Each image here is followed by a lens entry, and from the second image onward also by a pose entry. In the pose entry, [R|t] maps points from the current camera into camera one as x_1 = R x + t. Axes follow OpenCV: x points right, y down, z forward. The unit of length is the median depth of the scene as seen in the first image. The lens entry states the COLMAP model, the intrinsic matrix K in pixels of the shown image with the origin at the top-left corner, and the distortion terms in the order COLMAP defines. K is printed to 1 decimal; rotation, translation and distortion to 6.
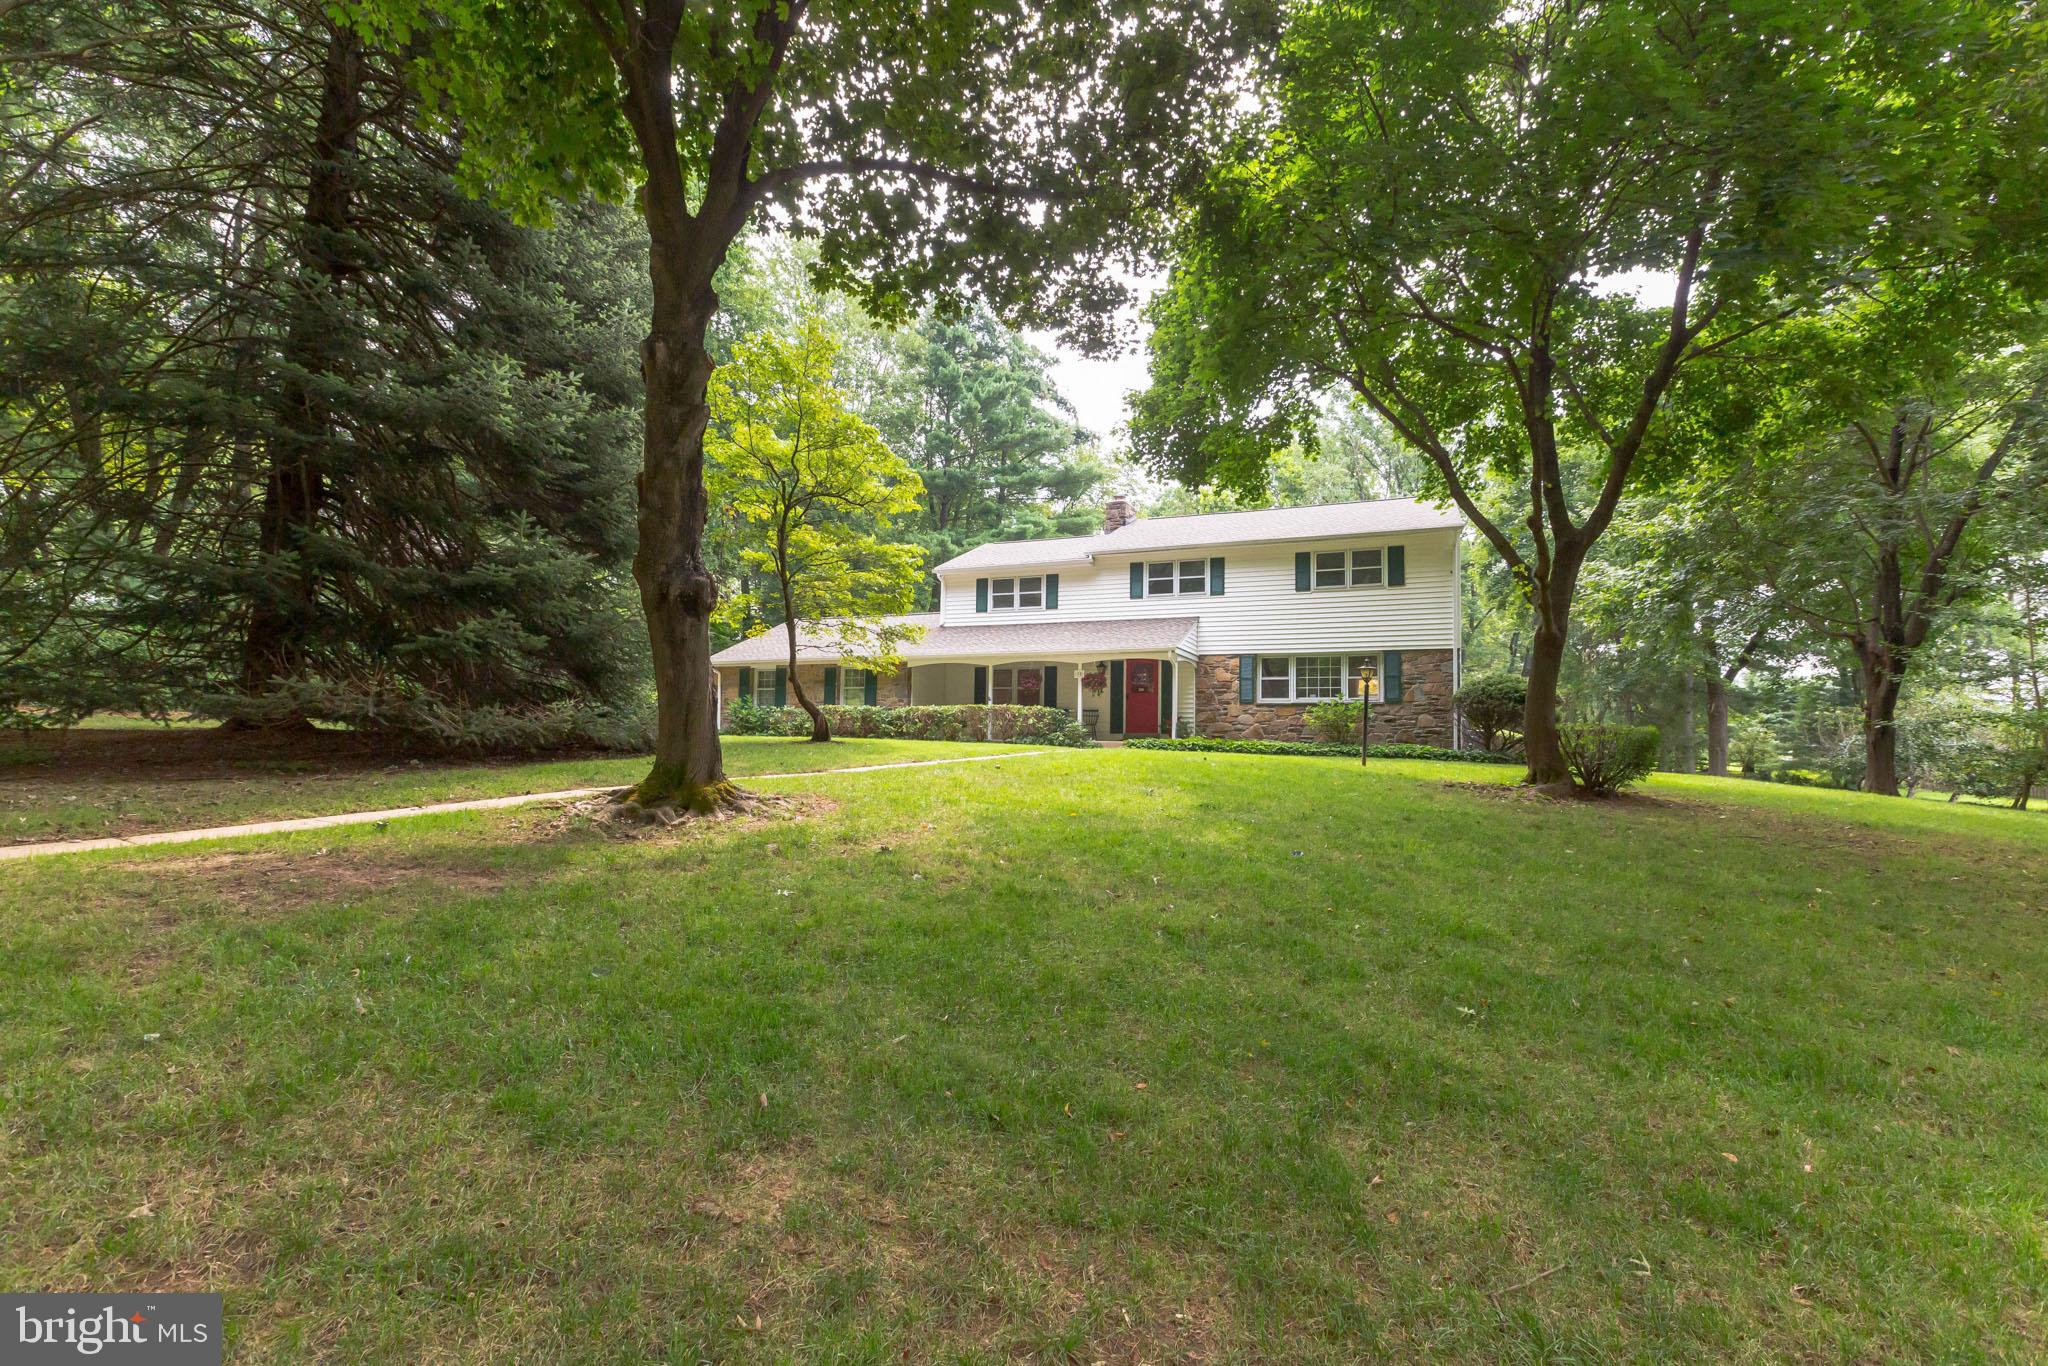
lens RADIAL K [[930.8, 0, 1023.8], [0, 930.8, 684.8], [0, 0, 1]] dist [0.002137, 0.000037]
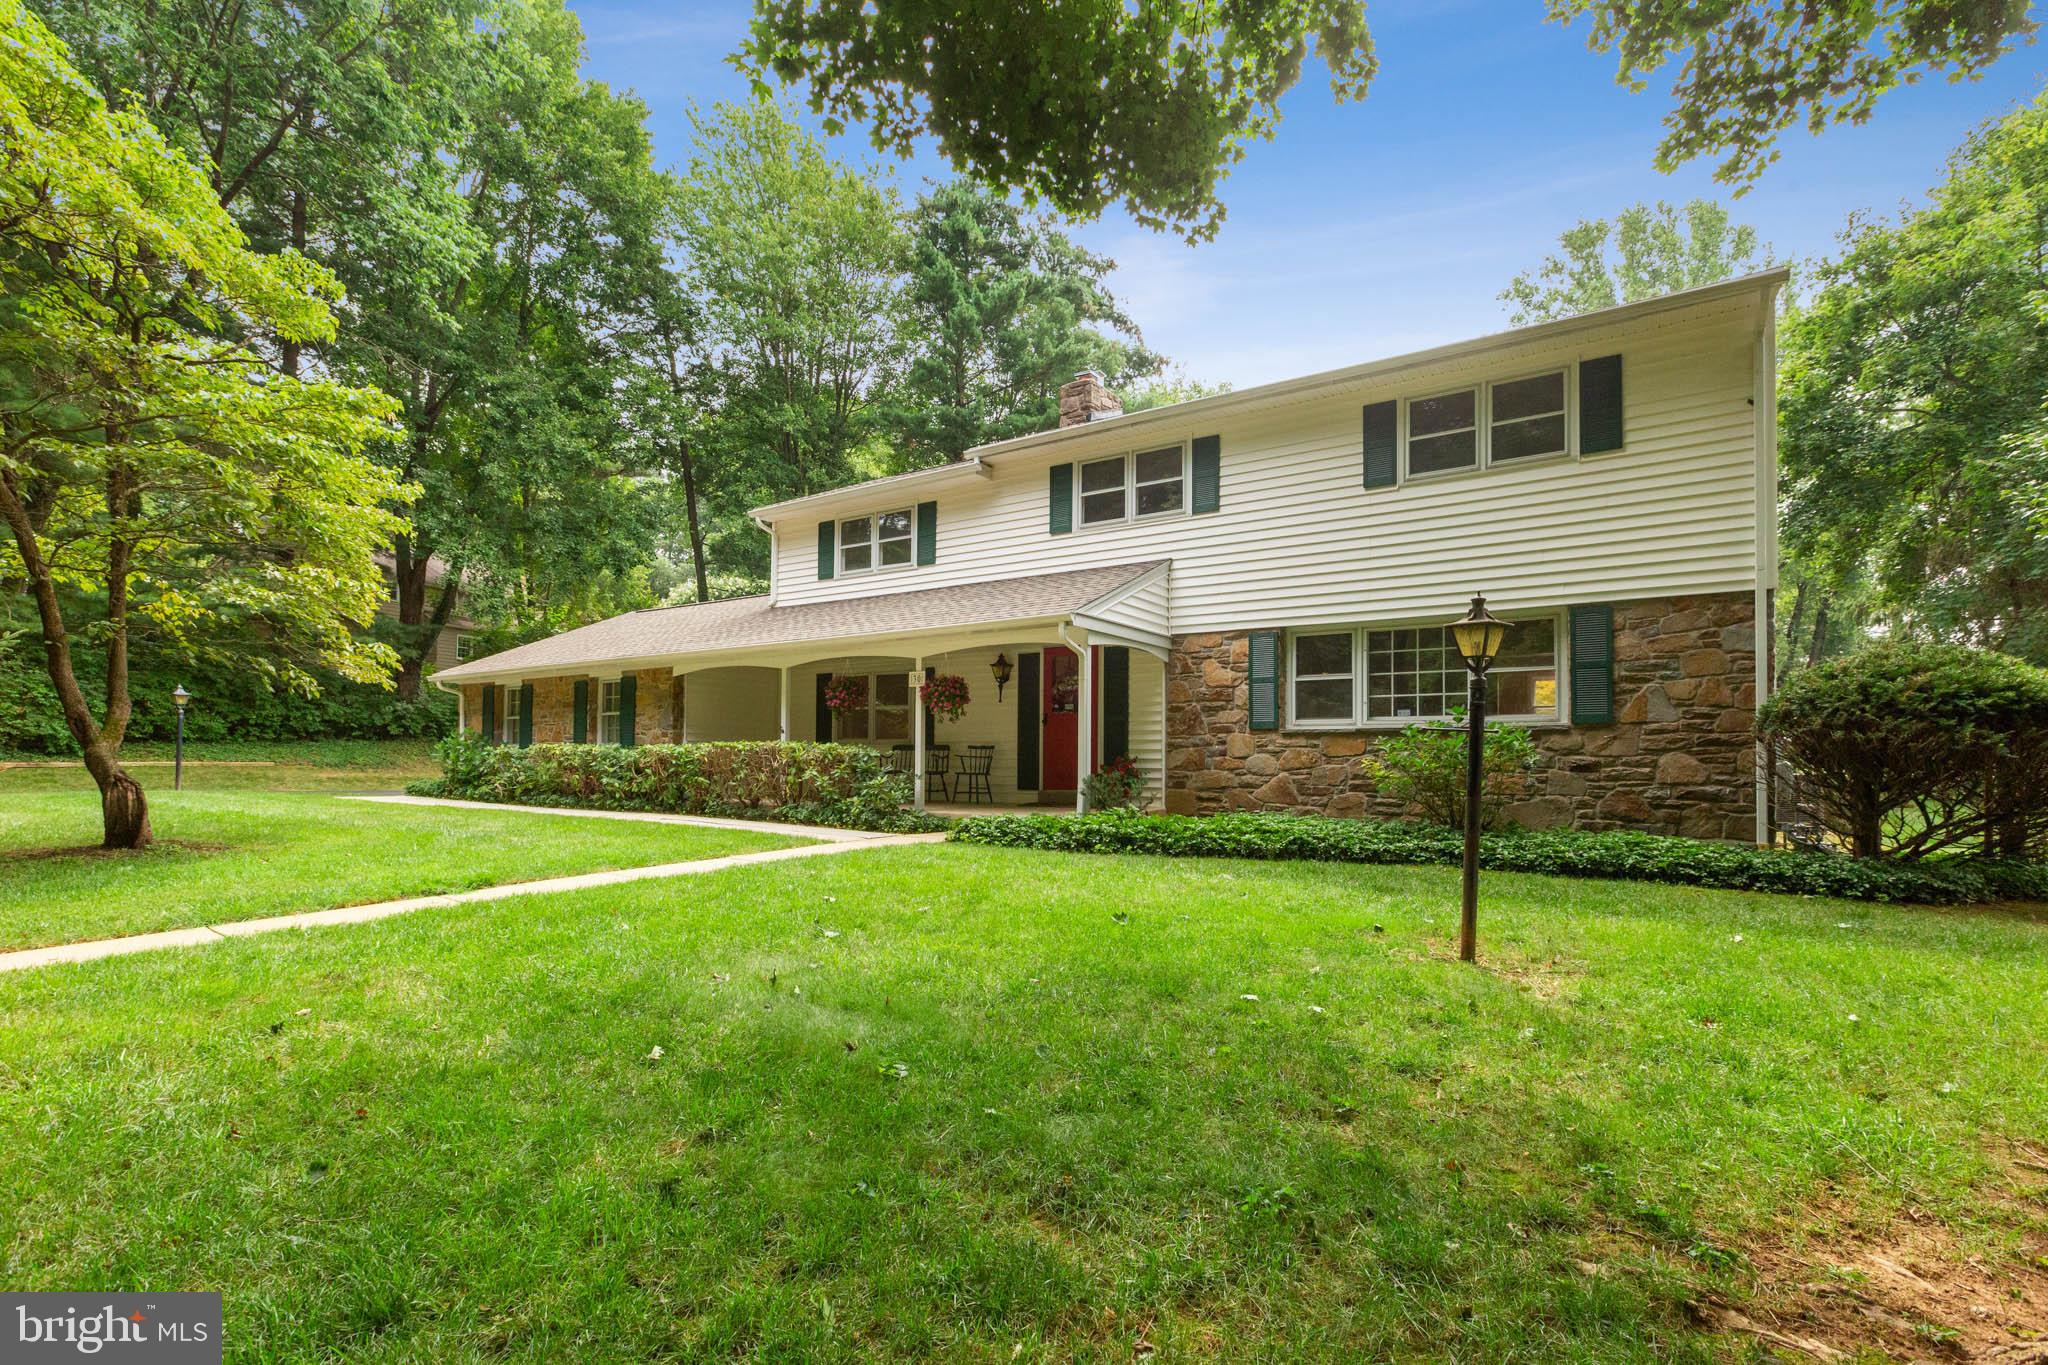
lens RADIAL K [[930.8, 0, 1022.1], [0, 930.8, 735.6], [0, 0, 1]] dist [0.002137, 0.000037]
pose [[0.982101, -0.015044, -0.187756, 0.203041], [0.021909, 0.999163, 0.034539, 0.002929], [0.187079, -0.038034, 0.981608, 0.491191]]
